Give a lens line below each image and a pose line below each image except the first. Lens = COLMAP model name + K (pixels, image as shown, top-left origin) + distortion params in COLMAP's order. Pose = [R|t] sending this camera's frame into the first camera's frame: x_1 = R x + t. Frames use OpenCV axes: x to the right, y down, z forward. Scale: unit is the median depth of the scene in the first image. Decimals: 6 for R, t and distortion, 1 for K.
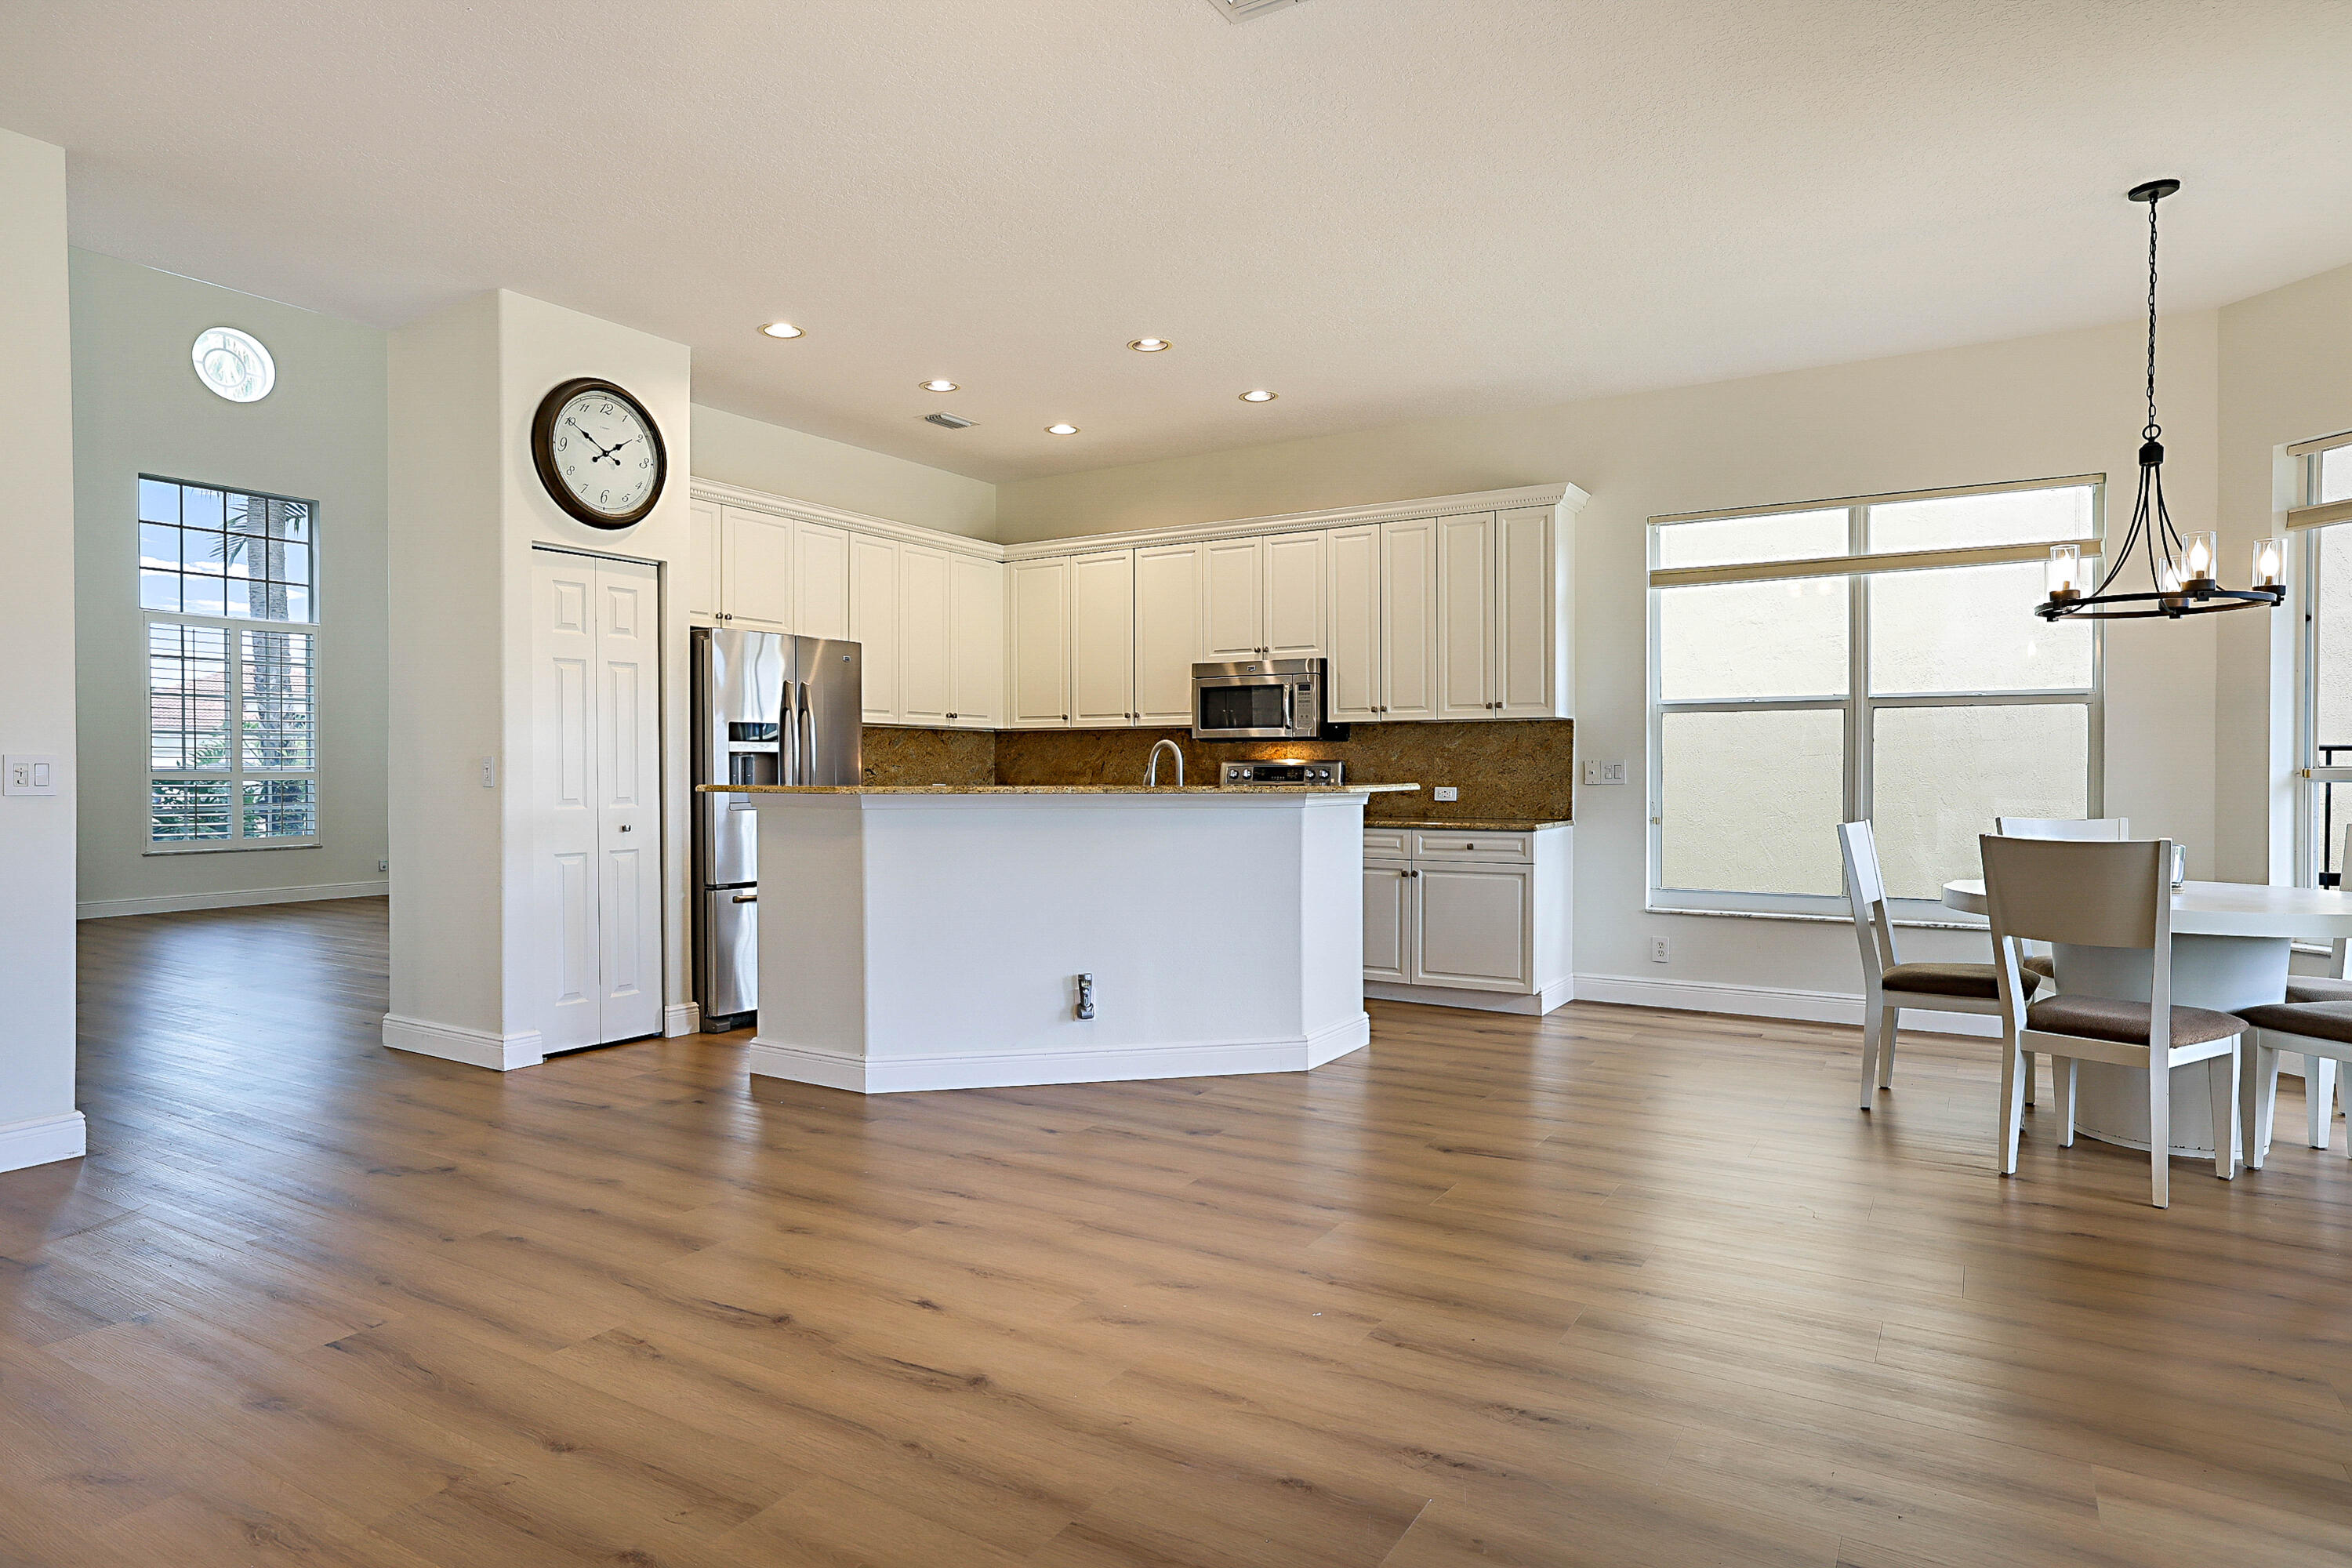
lens RADIAL K [[1333.9, 0, 1177.7], [0, 1333.9, 777.0], [0, 0, 1]] dist [-0.028842, 0.002663]
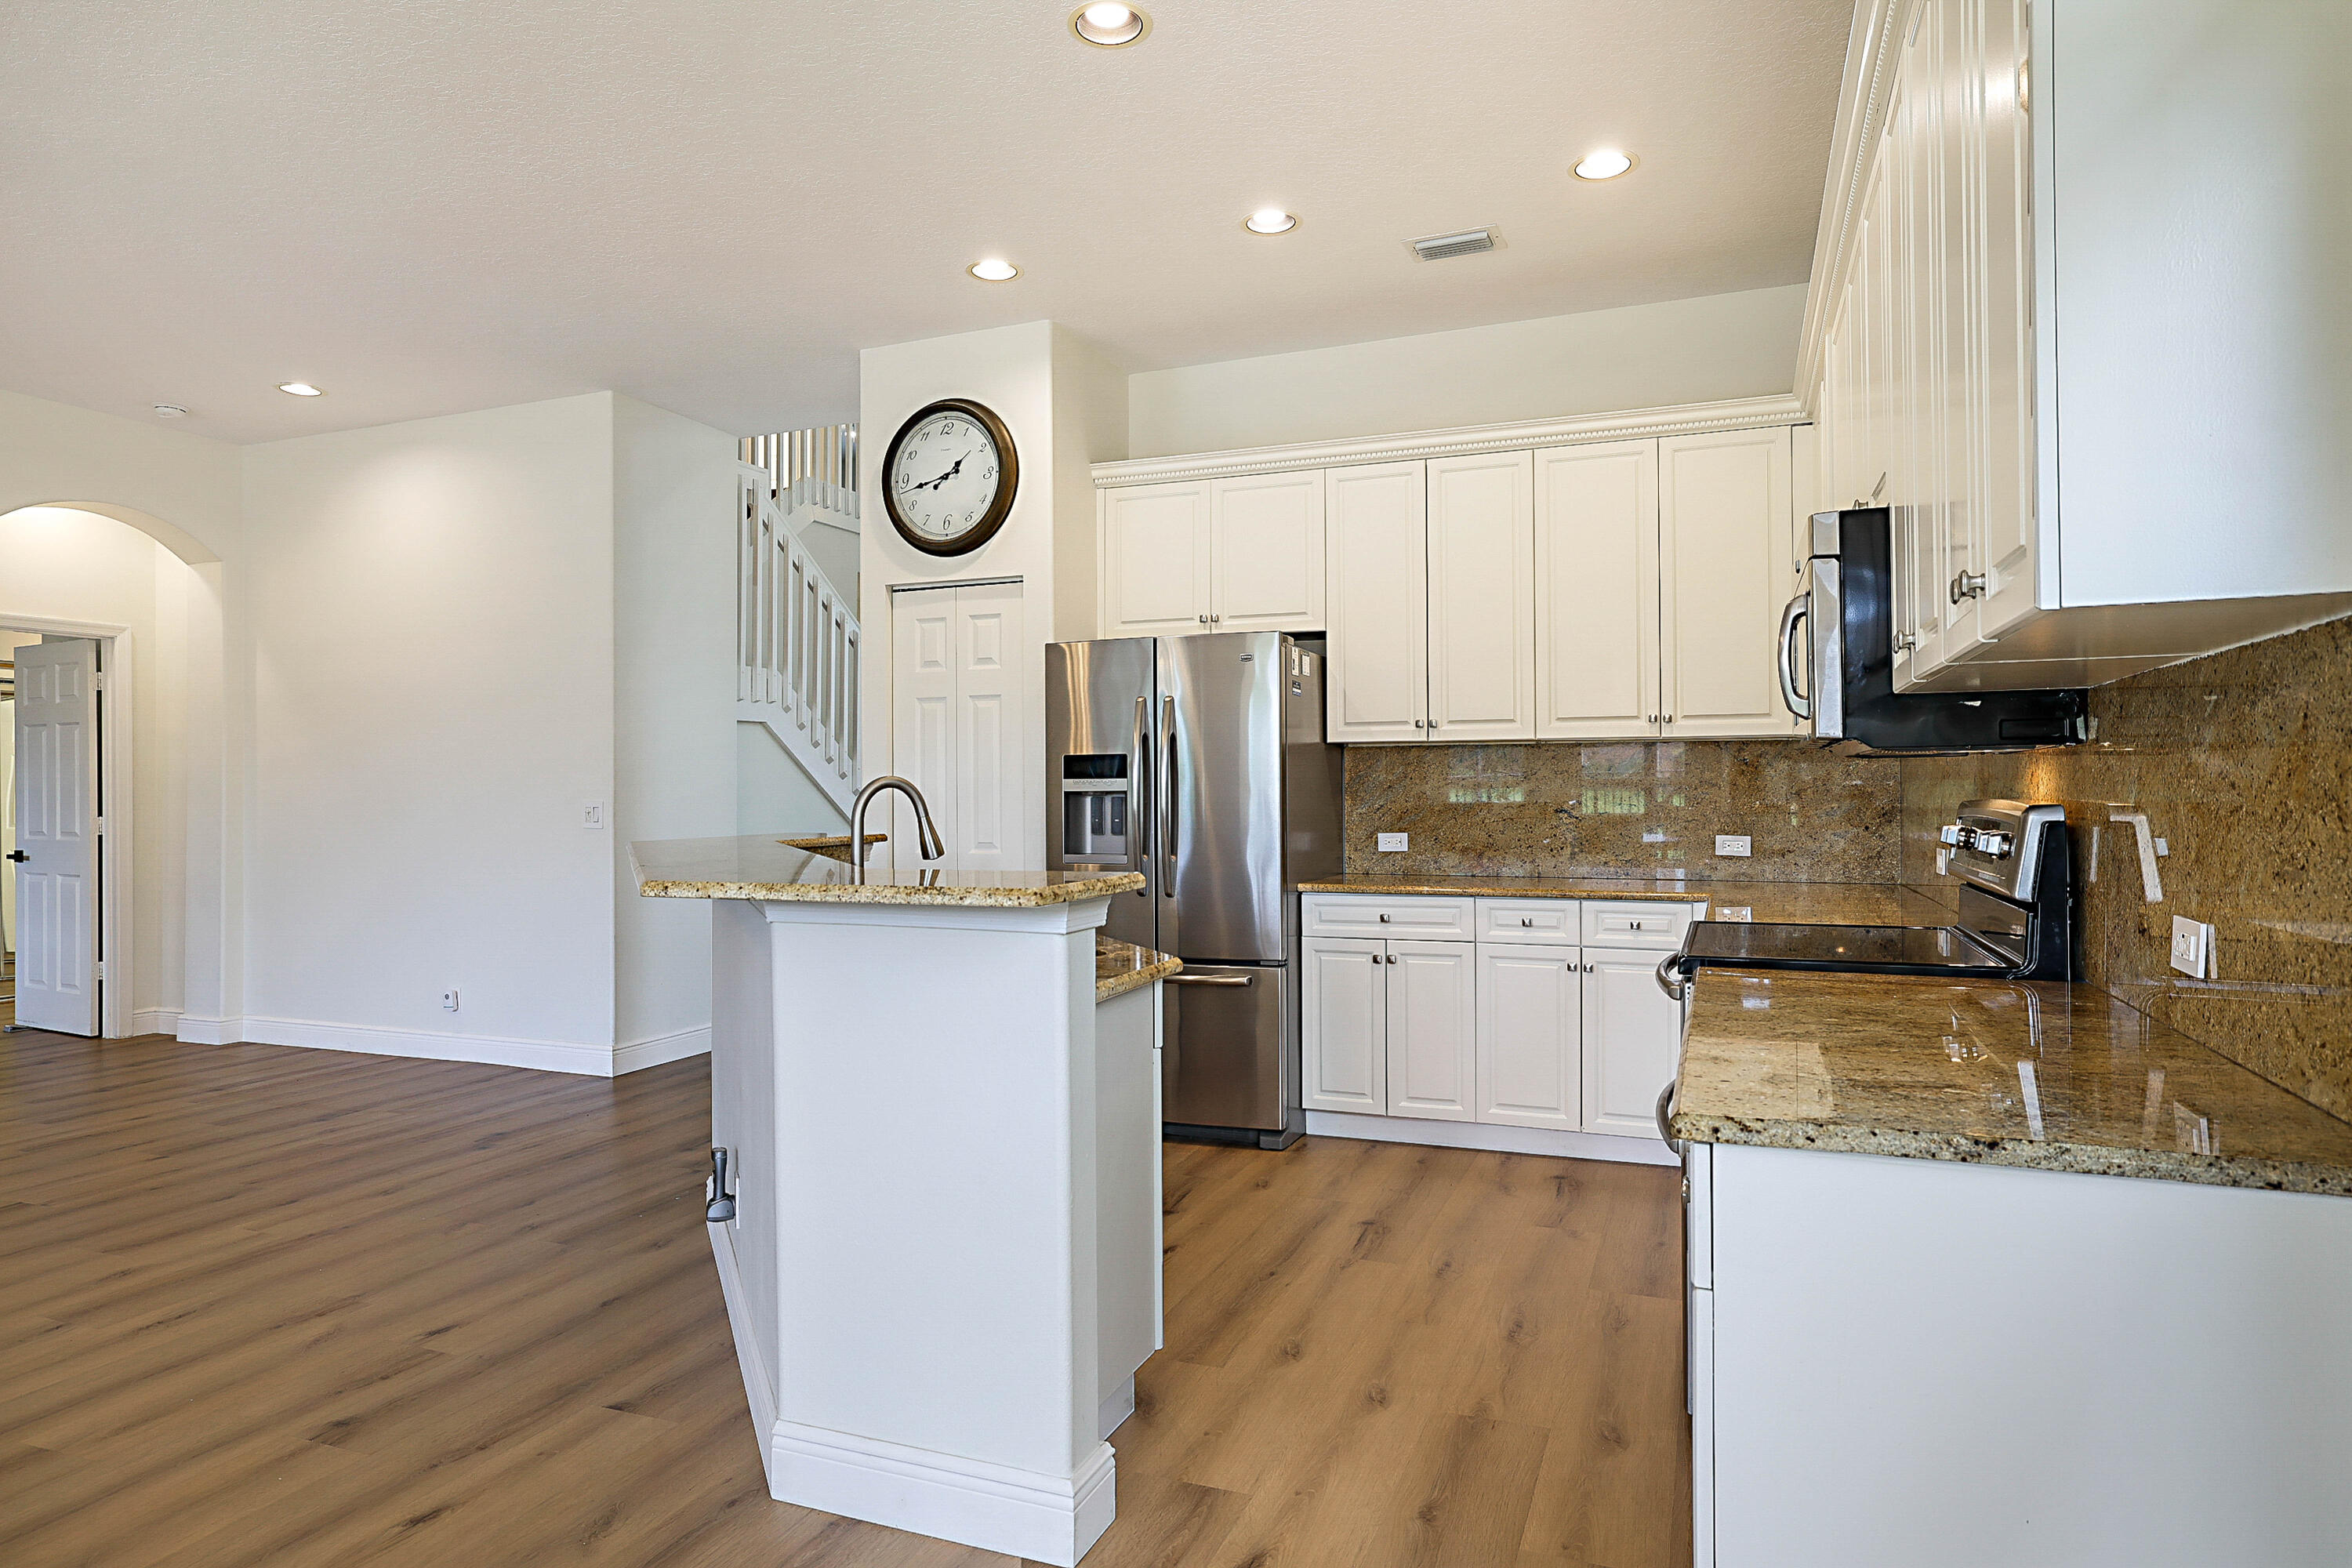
lens RADIAL K [[1357.4, 0, 1177.3], [0, 1357.4, 788.1], [0, 0, 1]] dist [-0.011235, 0.010039]
pose [[0.167719, -0.001720, -0.985833, 0.491003], [-0.000237, 0.999998, -0.001785, -0.018978], [0.985835, 0.000533, 0.167718, 0.900010]]
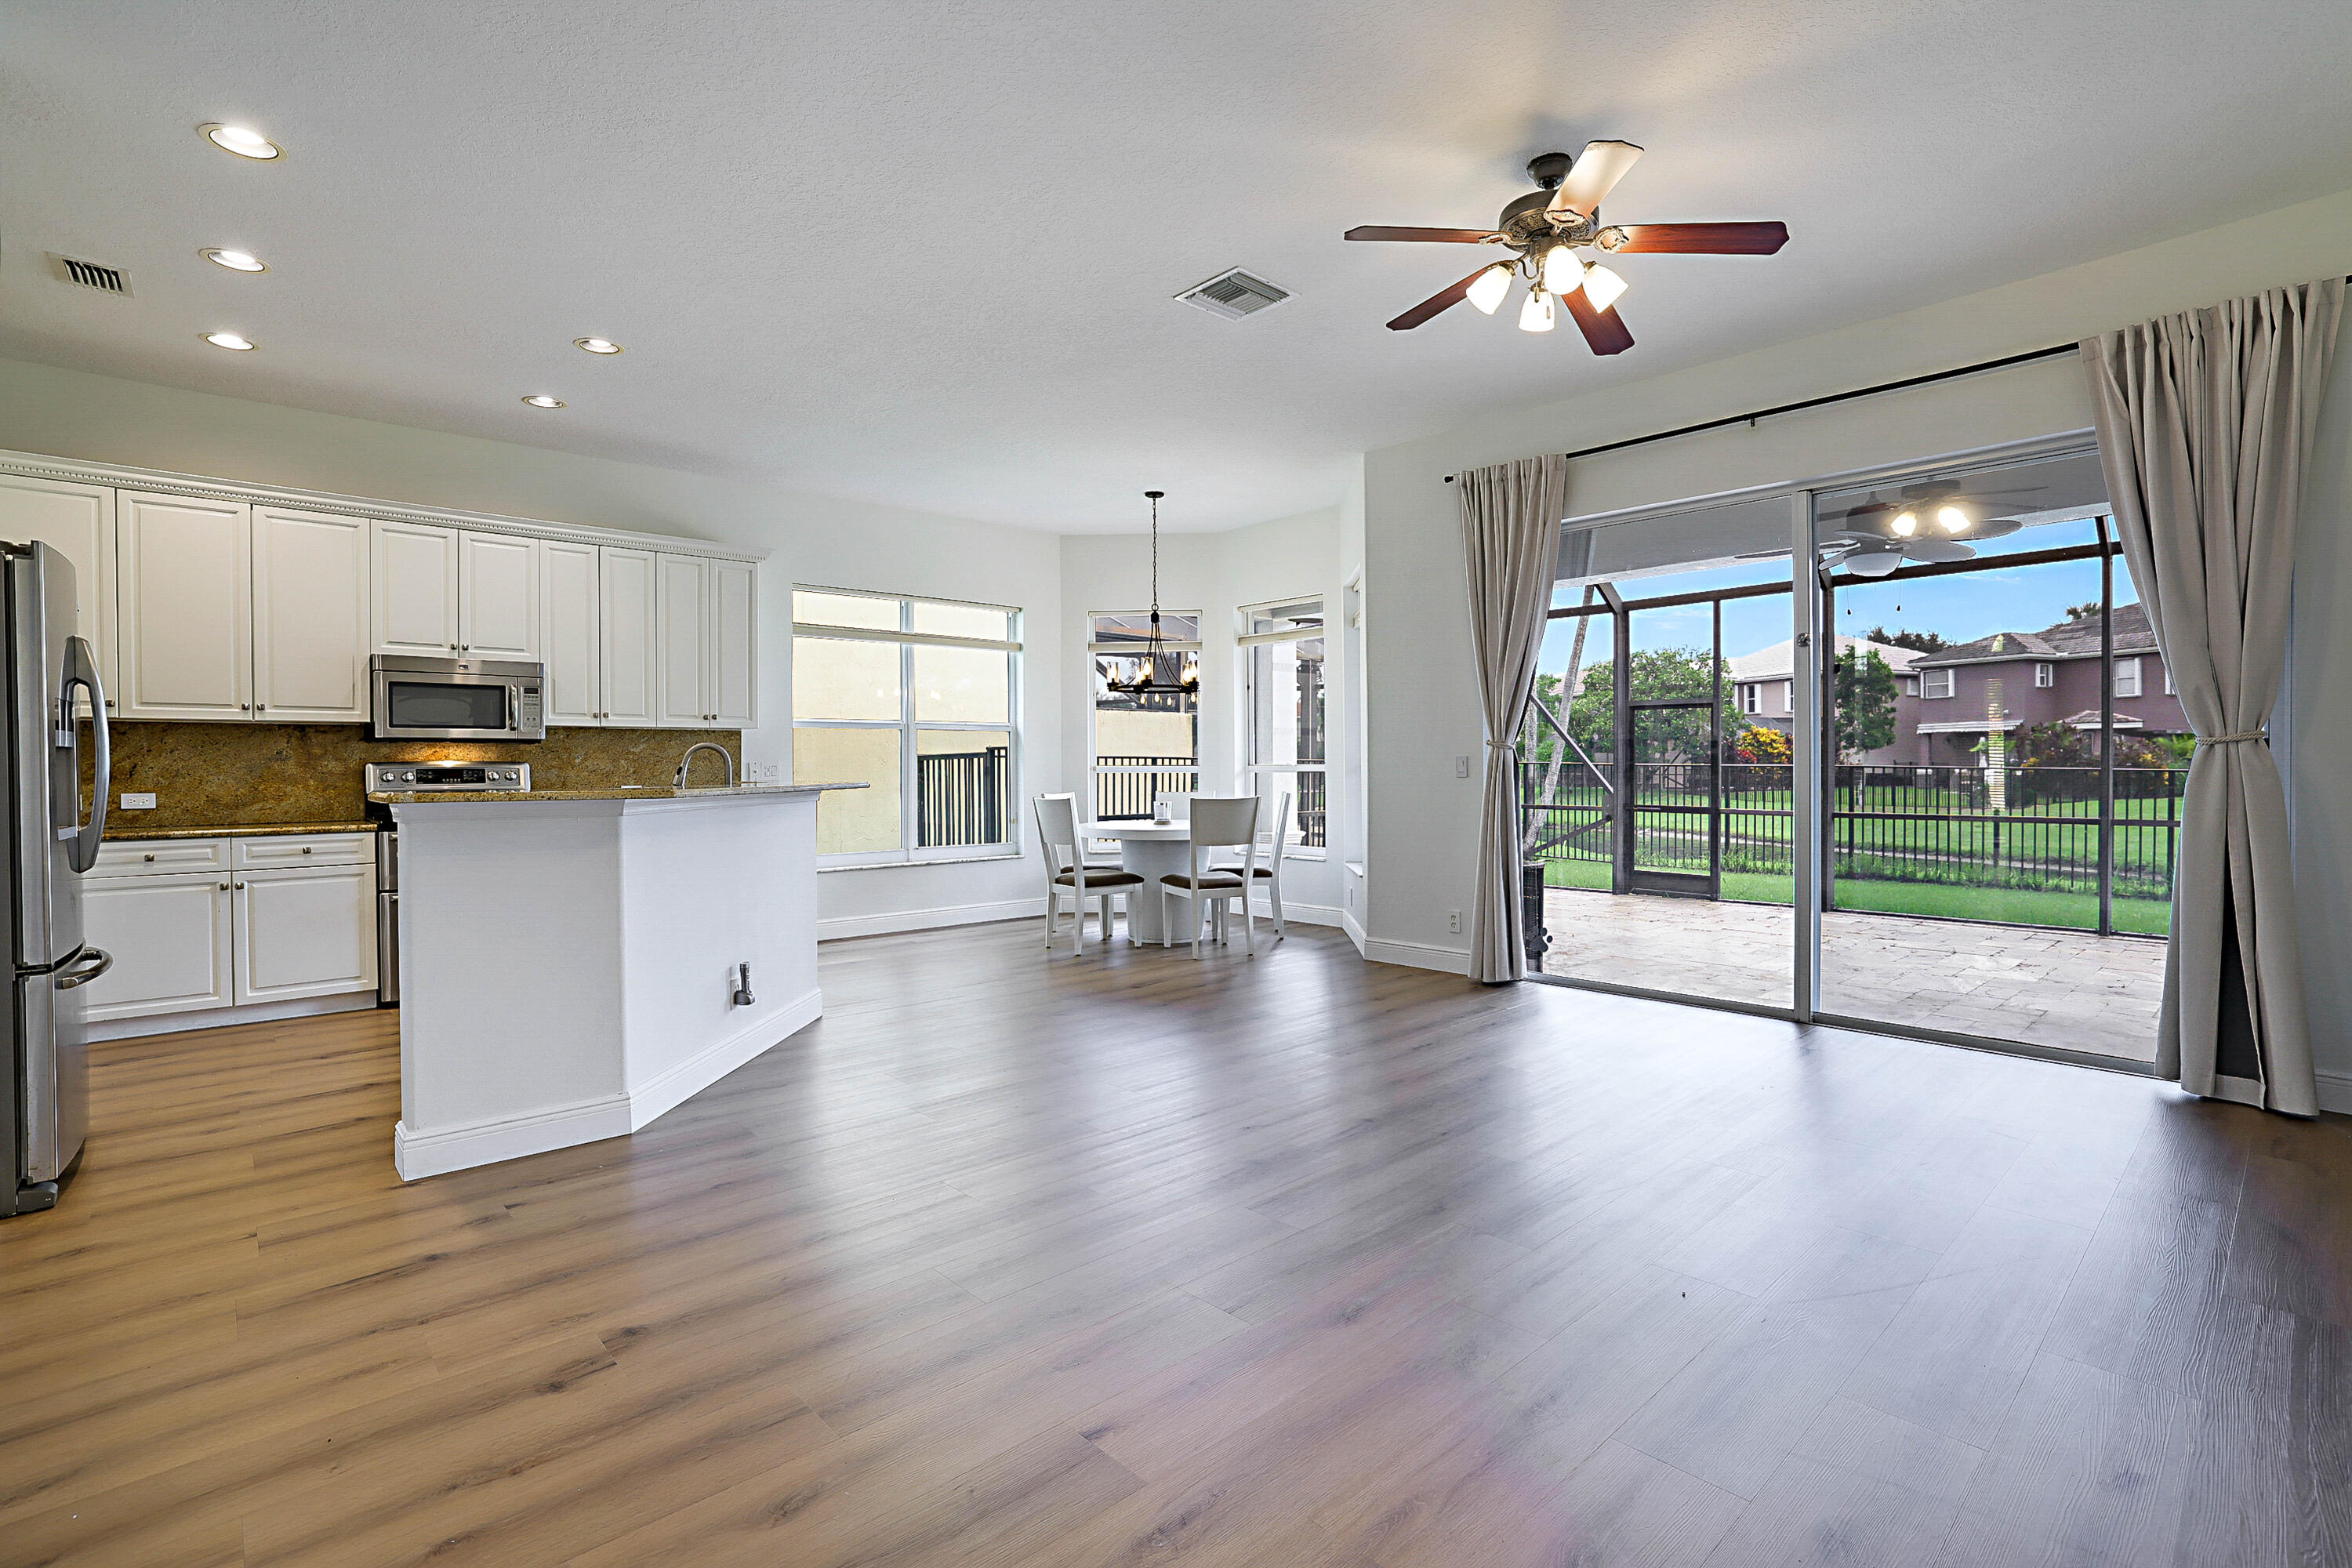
lens RADIAL K [[1077.2, 0, 1182.8], [0, 1077.2, 771.0], [0, 0, 1]] dist [-0.027112, 0.007228]
pose [[0.267927, -0.006955, 0.963414, -0.650559], [0.011555, 0.999925, 0.004006, -0.003519], [-0.963370, 0.010059, 0.267988, 0.351869]]
